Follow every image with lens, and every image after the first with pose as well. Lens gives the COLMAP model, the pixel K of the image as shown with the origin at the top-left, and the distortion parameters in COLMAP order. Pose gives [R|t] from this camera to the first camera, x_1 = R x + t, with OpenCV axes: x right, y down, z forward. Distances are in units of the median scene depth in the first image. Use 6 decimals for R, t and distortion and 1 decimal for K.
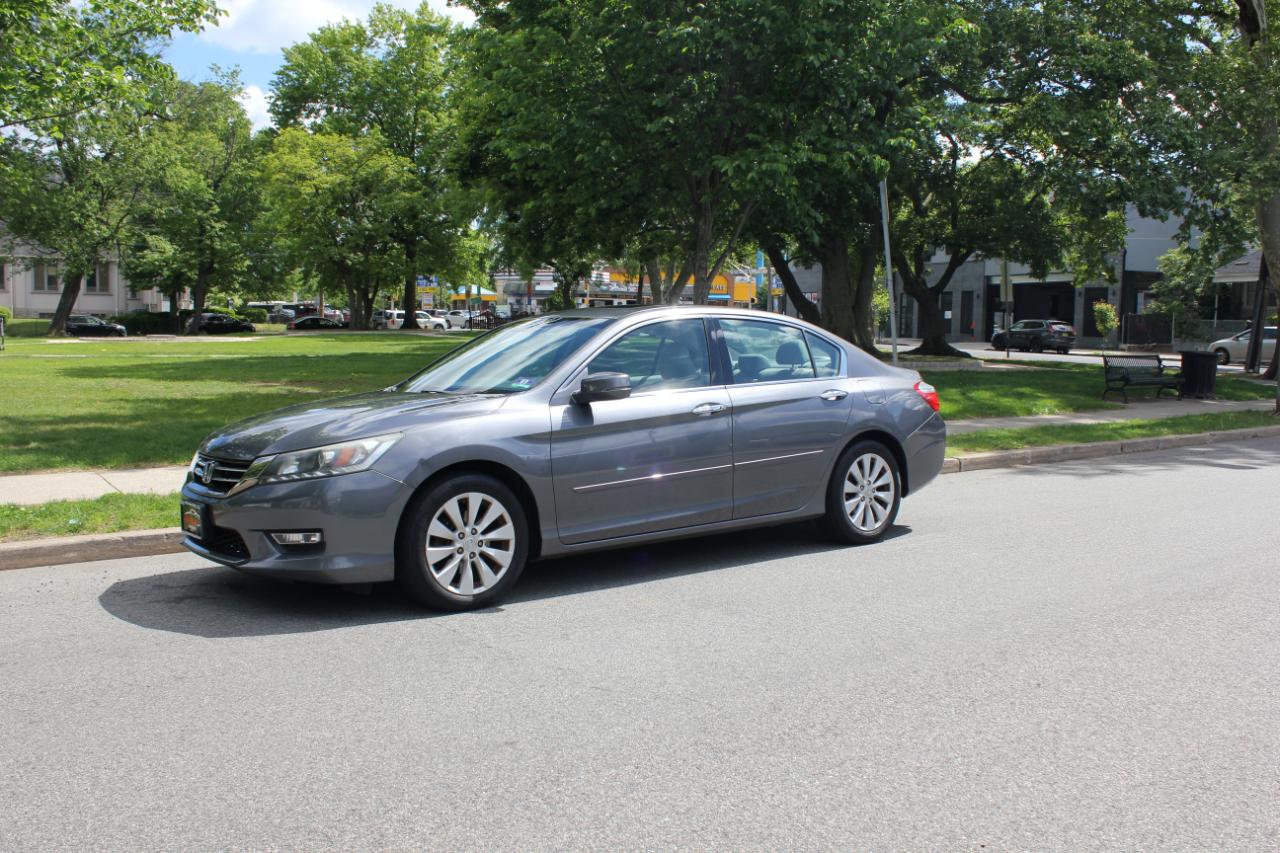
lens RADIAL K [[1210.0, 0, 661.5], [0, 1210.0, 427.6], [0, 0, 1]] dist [-0.148205, 0.175952]
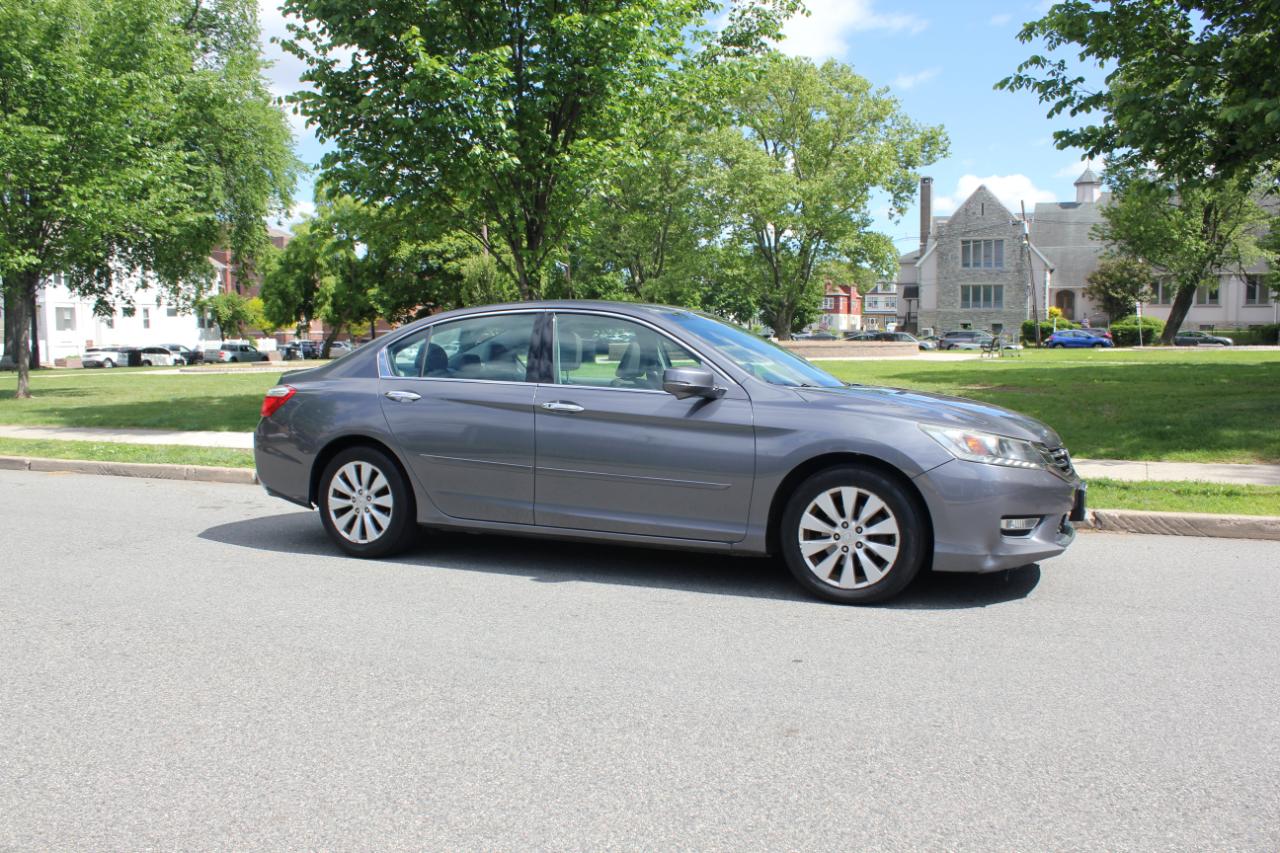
lens RADIAL K [[1119.5, 0, 661.4], [0, 1119.5, 426.1], [0, 0, 1]] dist [-0.163320, 0.175913]
pose [[0.487074, 0.055924, -0.871568, 0.173995], [-0.060669, 0.997704, 0.030112, -0.006585], [0.871251, 0.038210, 0.489349, 0.122585]]
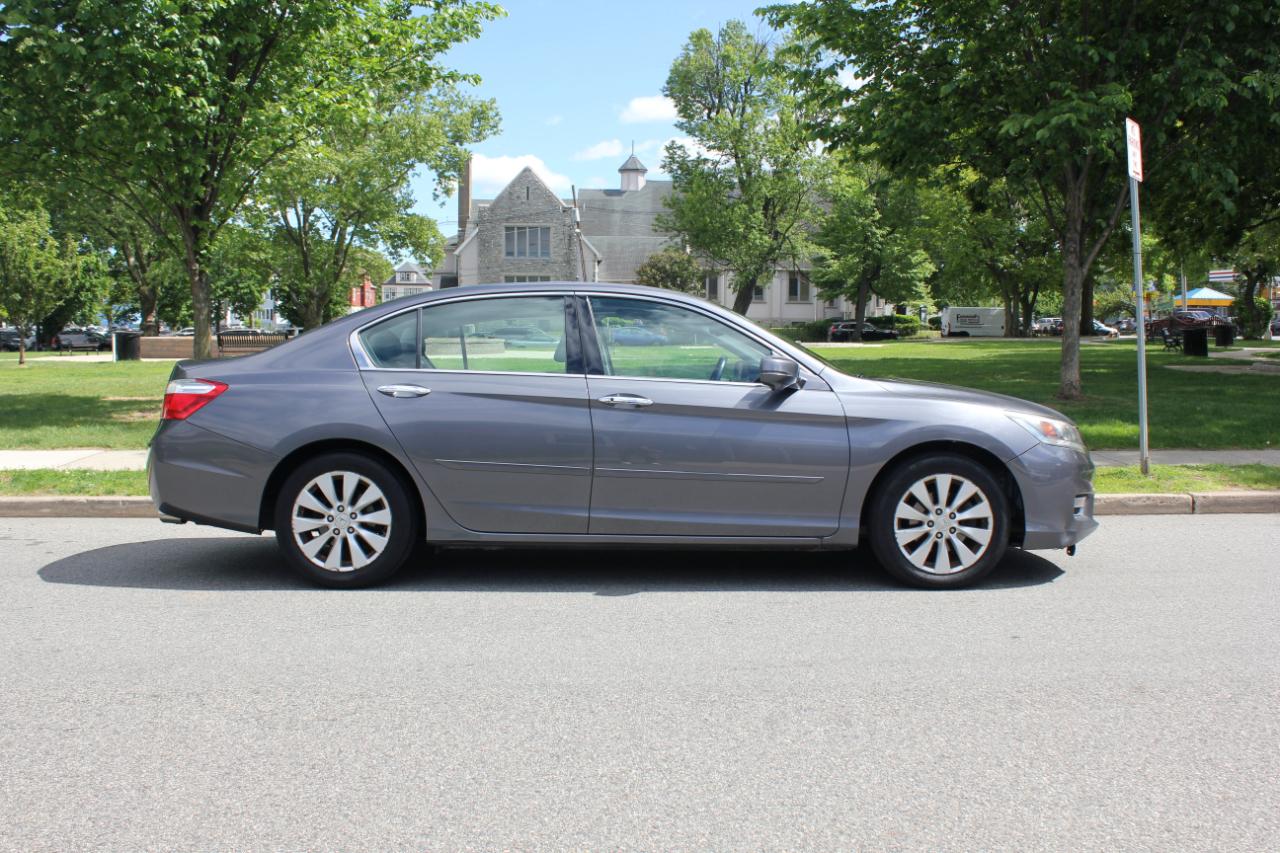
lens RADIAL K [[1256.7, 0, 664.6], [0, 1256.7, 429.0], [0, 0, 1]] dist [-0.134499, 0.152167]
pose [[0.808486, 0.038219, -0.587273, 0.130058], [-0.044635, 0.998997, 0.003565, -0.001044], [0.586821, 0.023330, 0.809381, 0.064342]]
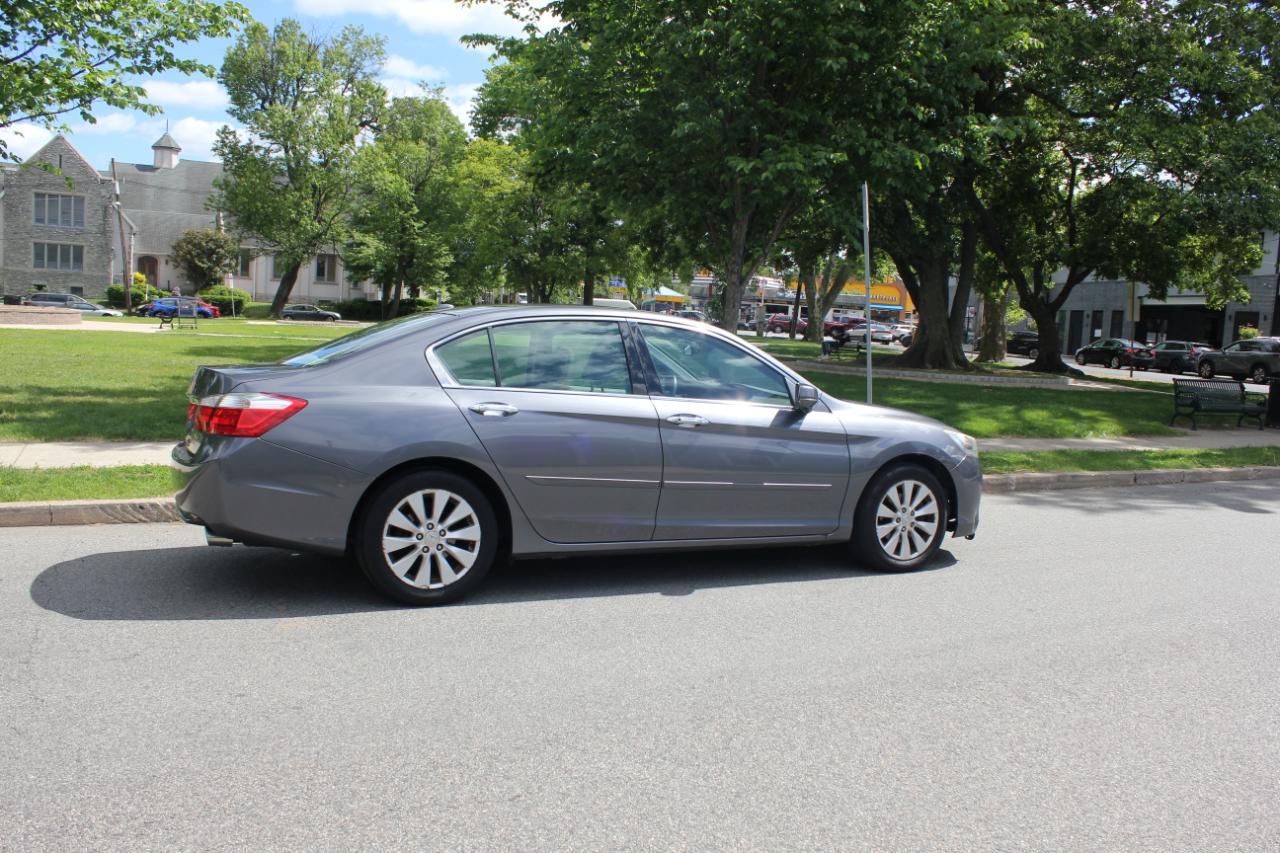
lens RADIAL K [[1110.9, 0, 657.8], [0, 1110.9, 419.0], [0, 0, 1]] dist [-0.165082, 0.173160]
pose [[0.981598, 0.055611, -0.182682, 0.060428], [-0.056185, 0.998418, 0.002033, -0.003965], [0.182506, 0.008268, 0.983170, 0.036791]]
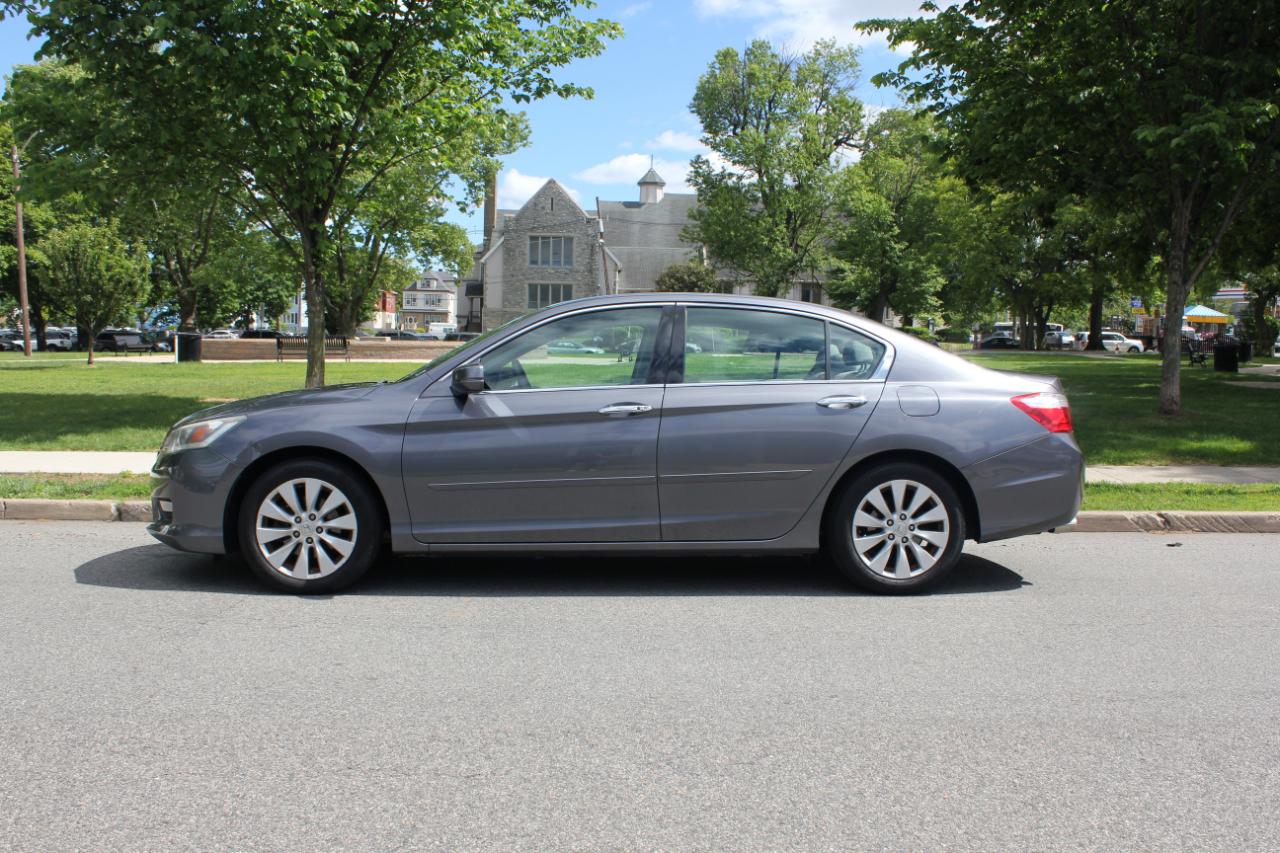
lens RADIAL K [[1210.0, 0, 661.5], [0, 1210.0, 427.6], [0, 0, 1]] dist [-0.148205, 0.175952]
pose [[0.810097, 0.045624, -0.584517, 0.096270], [-0.057235, 0.998360, -0.001398, -0.000370], [0.583495, 0.034588, 0.811380, 0.053552]]
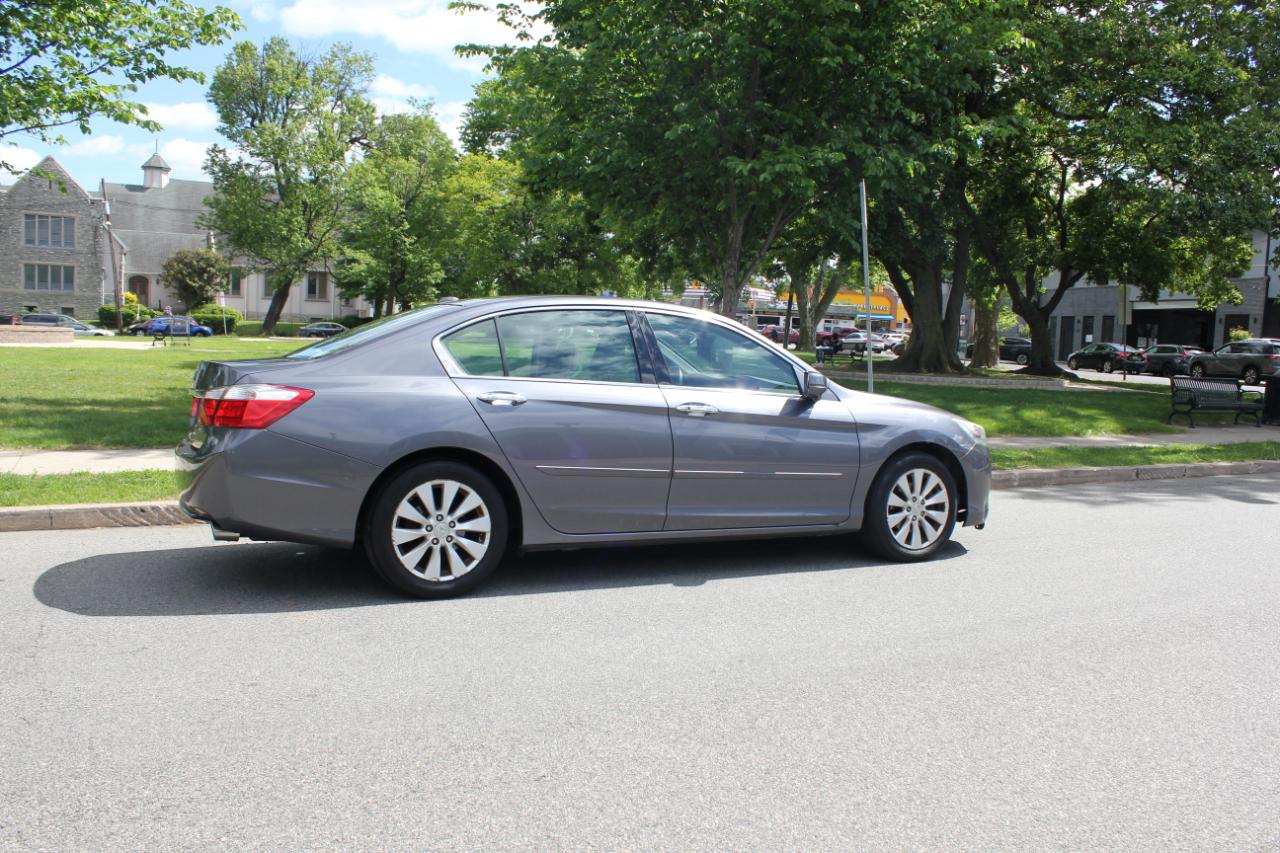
lens RADIAL K [[1110.9, 0, 657.8], [0, 1110.9, 419.0], [0, 0, 1]] dist [-0.165082, 0.173160]
pose [[0.983577, 0.037435, -0.176561, 0.058102], [-0.040110, 0.999128, -0.011602, -0.000451], [0.175973, 0.018493, 0.984221, 0.037897]]
